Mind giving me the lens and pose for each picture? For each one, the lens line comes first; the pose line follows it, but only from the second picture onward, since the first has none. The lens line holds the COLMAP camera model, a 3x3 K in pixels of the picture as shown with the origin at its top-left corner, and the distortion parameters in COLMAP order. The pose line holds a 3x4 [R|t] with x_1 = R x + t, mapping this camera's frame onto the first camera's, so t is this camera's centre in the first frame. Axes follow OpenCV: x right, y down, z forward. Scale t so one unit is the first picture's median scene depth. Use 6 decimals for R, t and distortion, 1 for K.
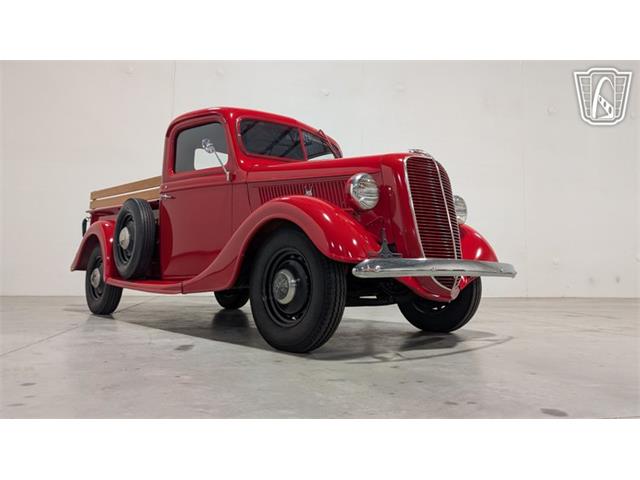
lens RADIAL K [[476.9, 0, 323.4], [0, 476.9, 224.5], [0, 0, 1]] dist [0.020755, -0.014640]
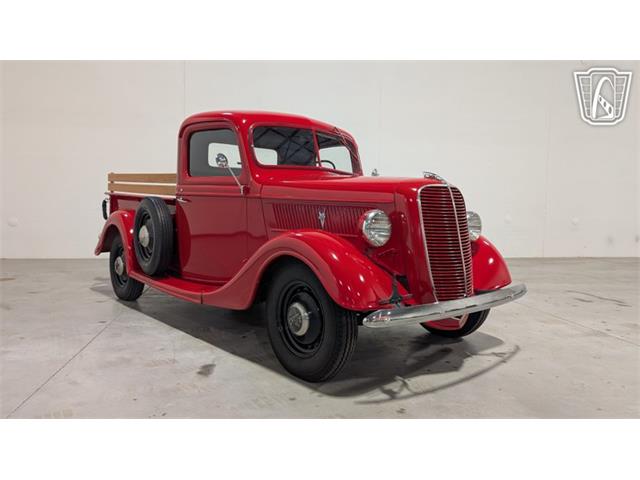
lens RADIAL K [[476.9, 0, 323.7], [0, 476.9, 237.4], [0, 0, 1]] dist [0.020755, -0.014640]
pose [[0.999365, 0.004660, -0.035333, 0.007641], [0.001181, 0.986543, 0.163498, -0.171767], [0.035619, -0.163436, 0.985911, 0.001171]]
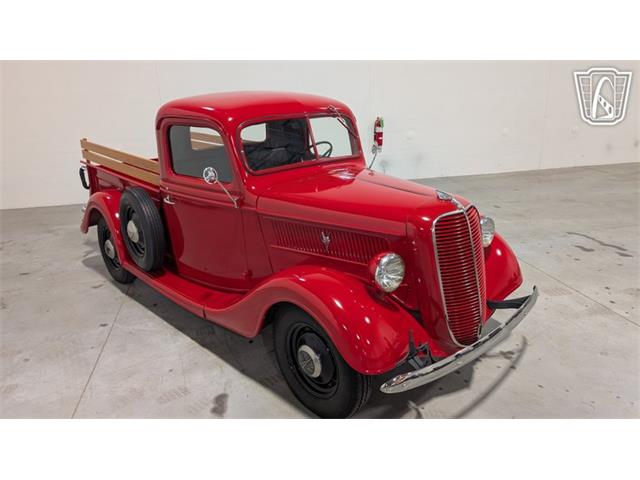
lens RADIAL K [[476.9, 0, 320.0], [0, 476.9, 240.3], [0, 0, 1]] dist [0.020755, -0.014640]
pose [[0.998822, -0.043583, -0.021330, -0.021465], [0.048472, 0.916251, 0.397662, -0.405061], [0.002212, -0.398228, 0.917284, 0.132651]]
